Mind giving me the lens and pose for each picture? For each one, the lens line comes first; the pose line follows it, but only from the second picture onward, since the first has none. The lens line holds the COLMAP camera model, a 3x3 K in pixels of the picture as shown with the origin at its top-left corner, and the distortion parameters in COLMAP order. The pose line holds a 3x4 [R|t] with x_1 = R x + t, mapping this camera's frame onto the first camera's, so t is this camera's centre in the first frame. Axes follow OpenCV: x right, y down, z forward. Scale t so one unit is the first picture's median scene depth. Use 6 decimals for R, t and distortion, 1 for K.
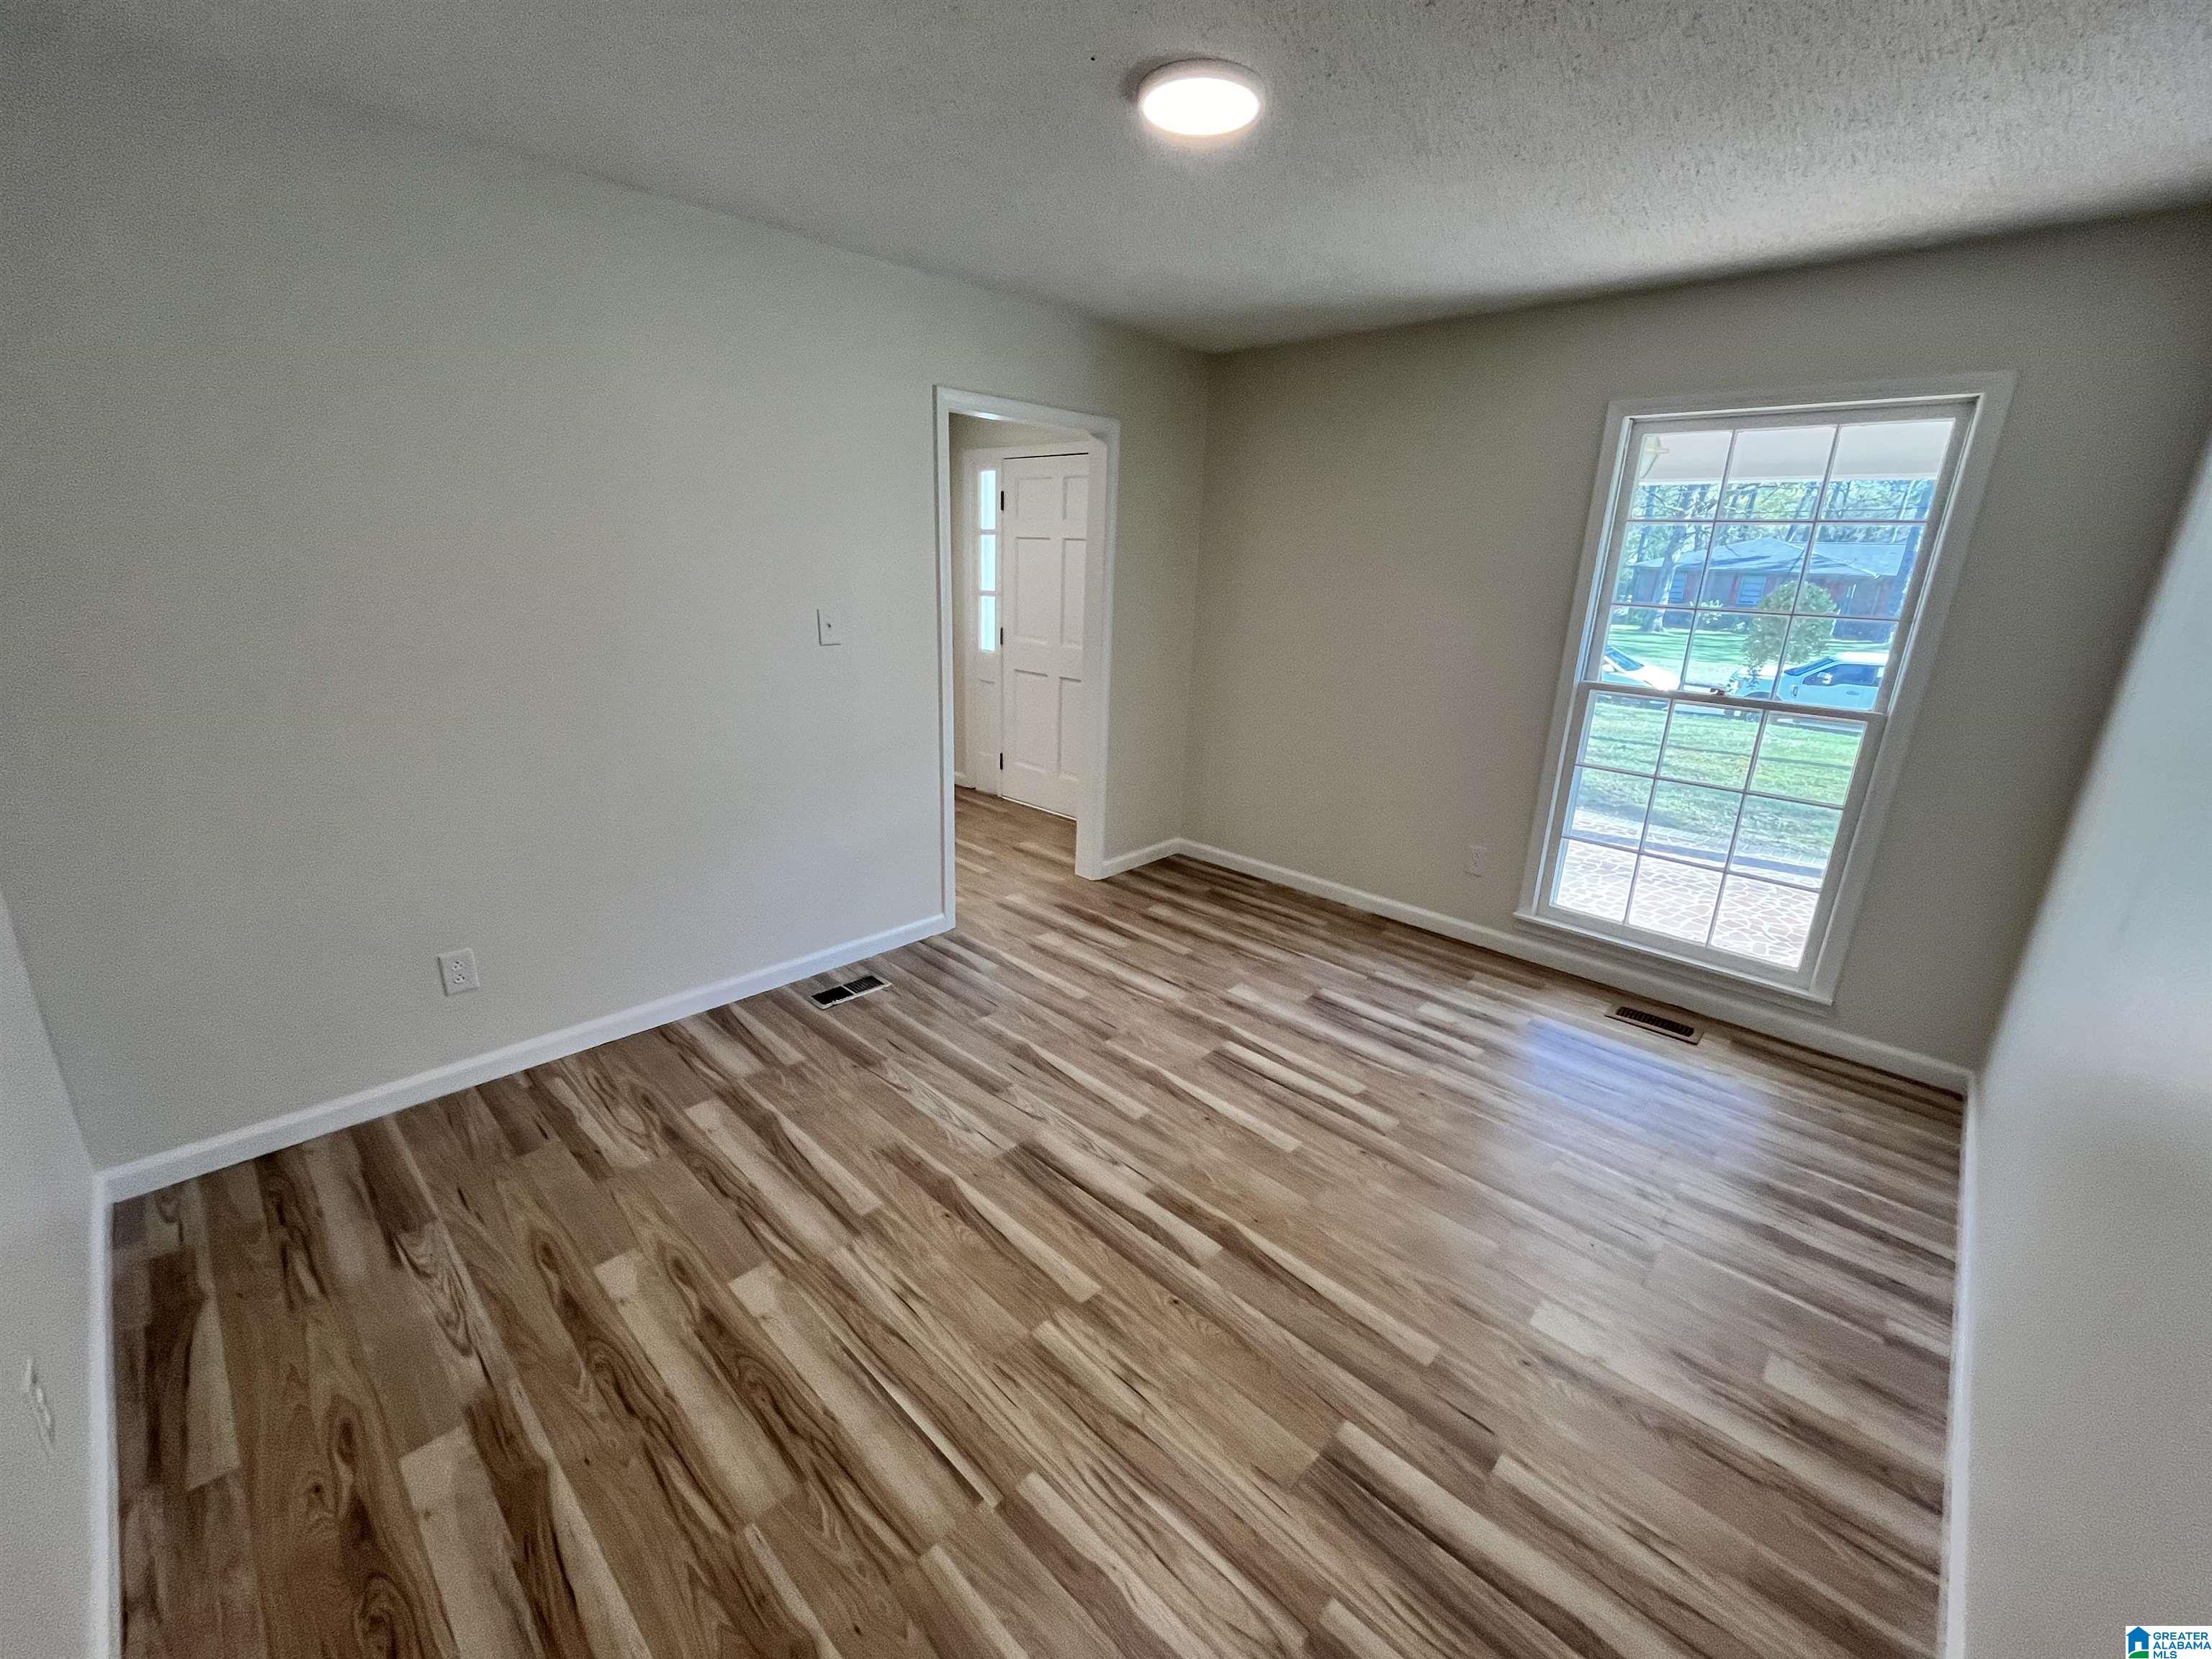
lens RADIAL K [[889.1, 0, 1107.8], [0, 889.1, 834.2], [0, 0, 1]] dist [0.000695, -0.000245]
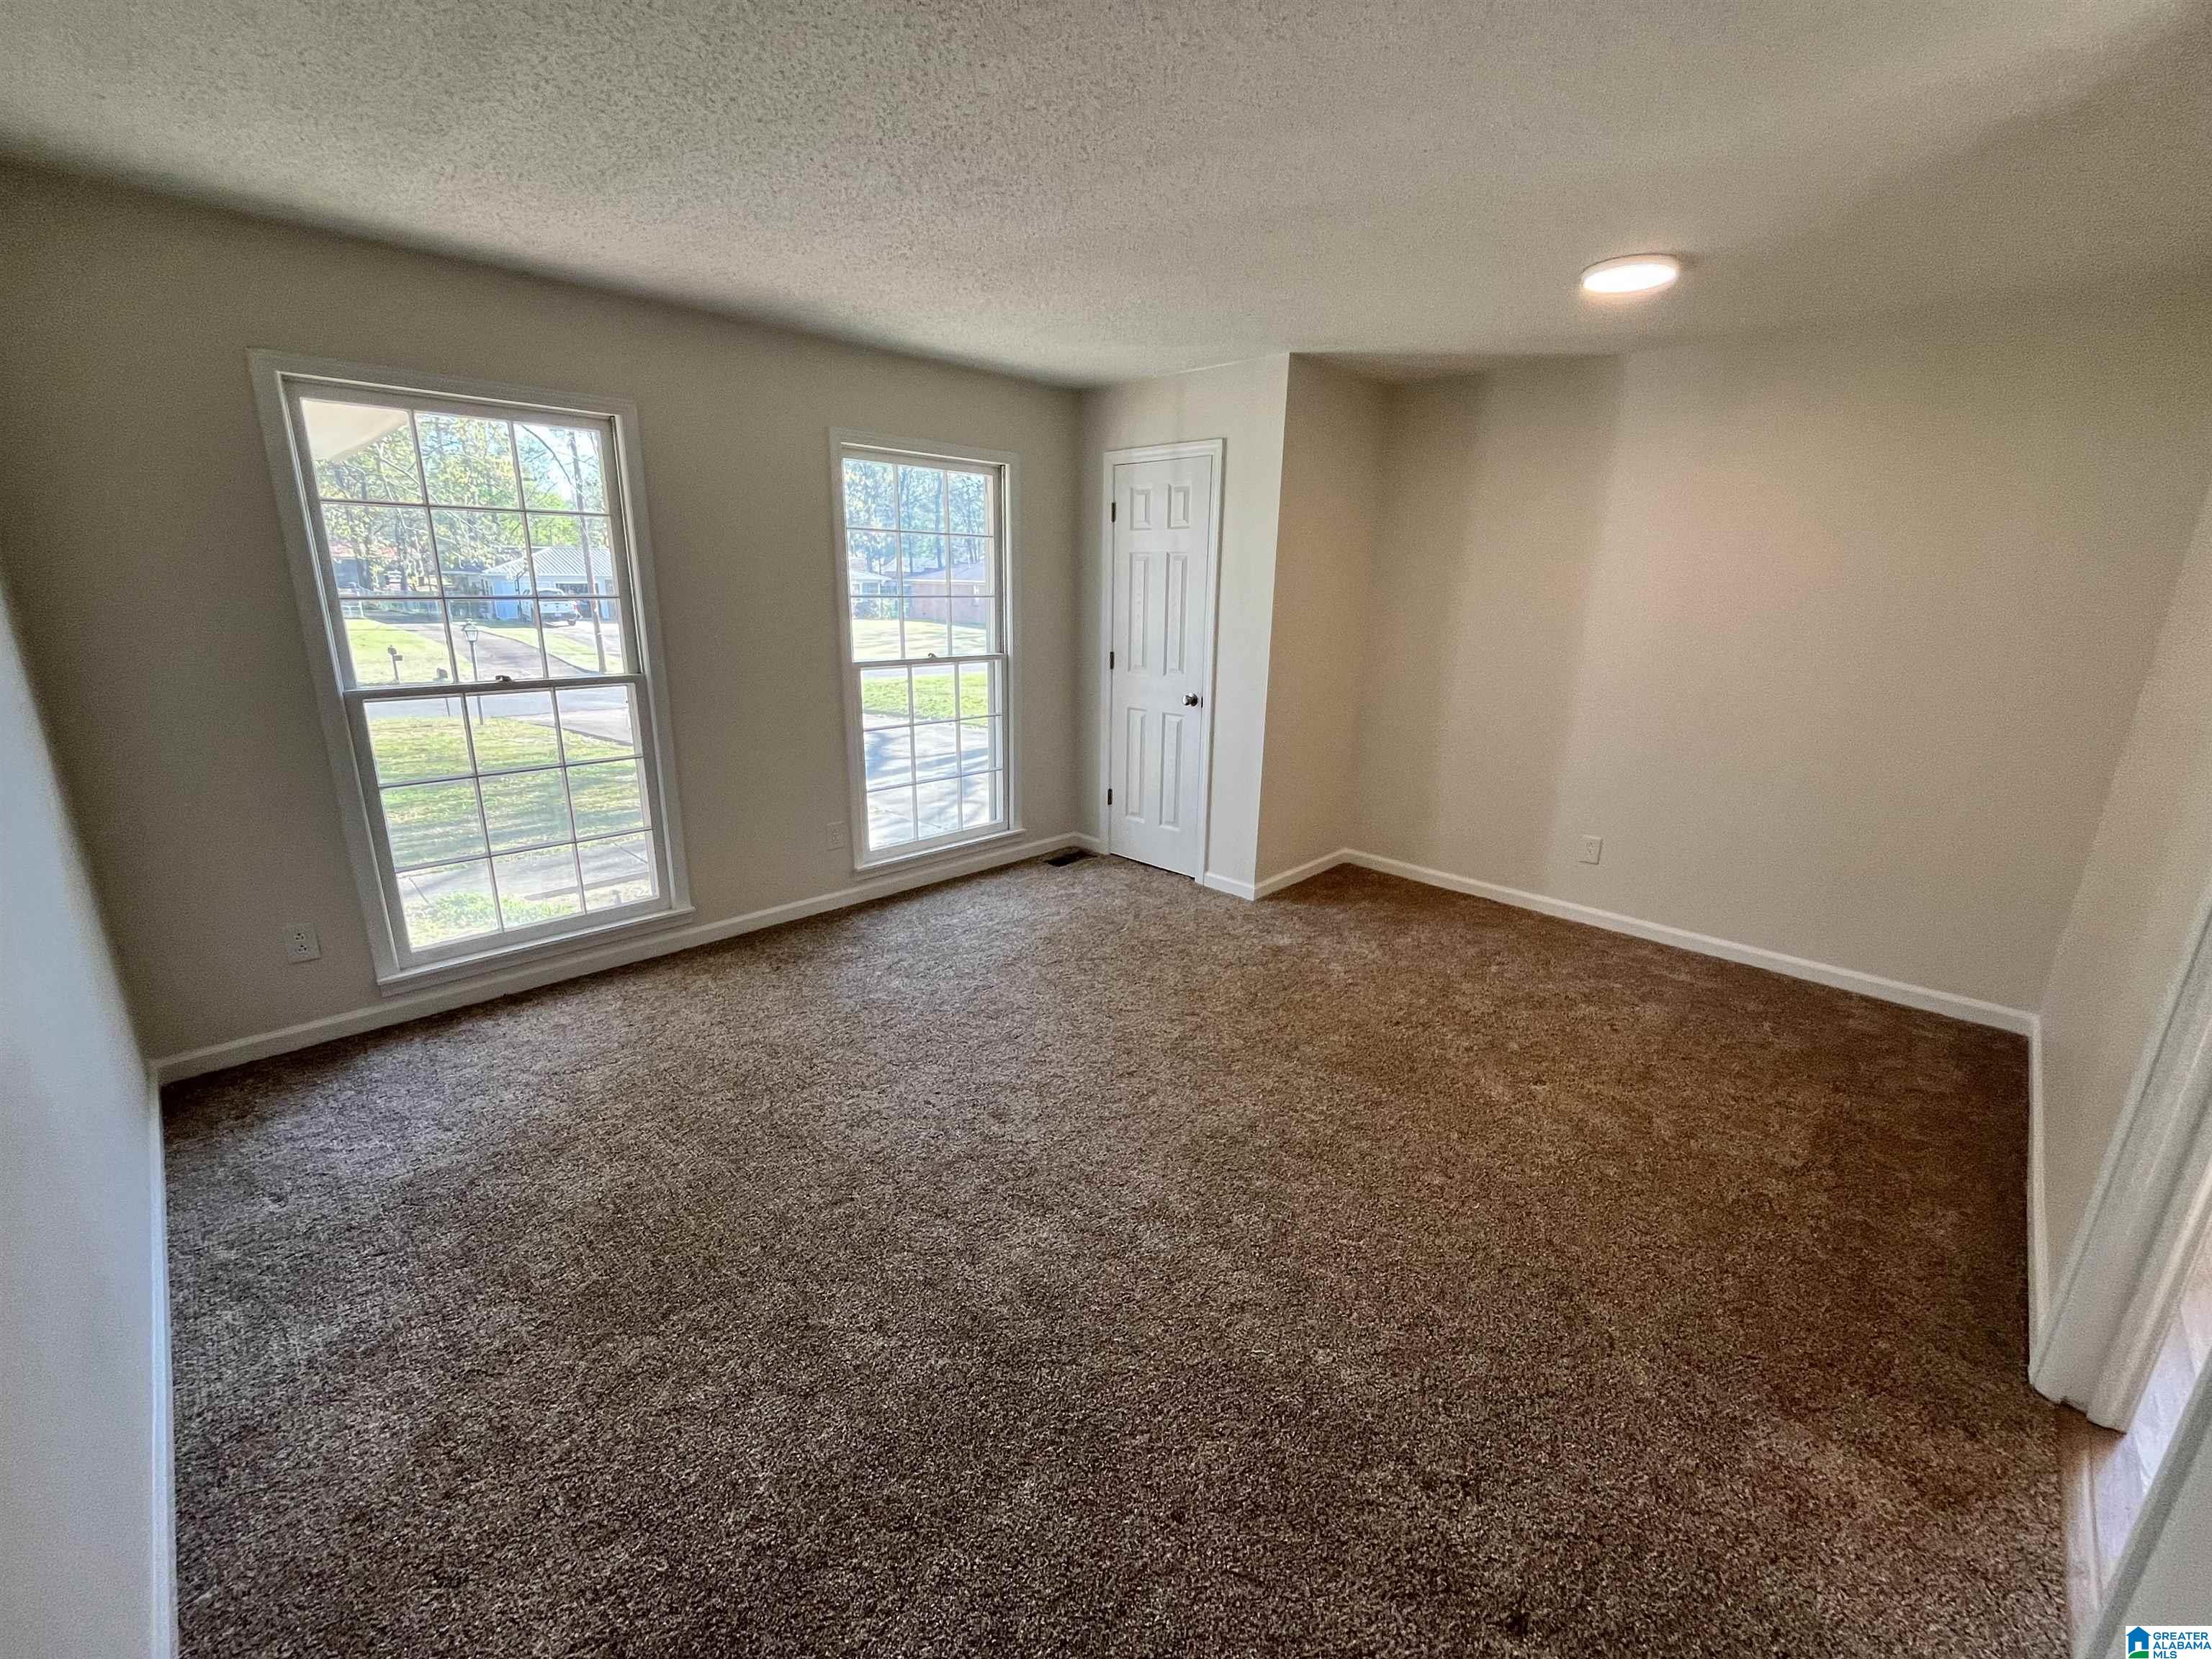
lens RADIAL K [[905.8, 0, 1103.6], [0, 905.8, 822.9], [0, 0, 1]] dist [-0.000290, -0.000097]
pose [[0.032038, -0.297833, 0.954080, -0.973021], [0.282897, 0.918238, 0.277144, -0.309888], [-0.958615, 0.261027, 0.113674, 0.862185]]
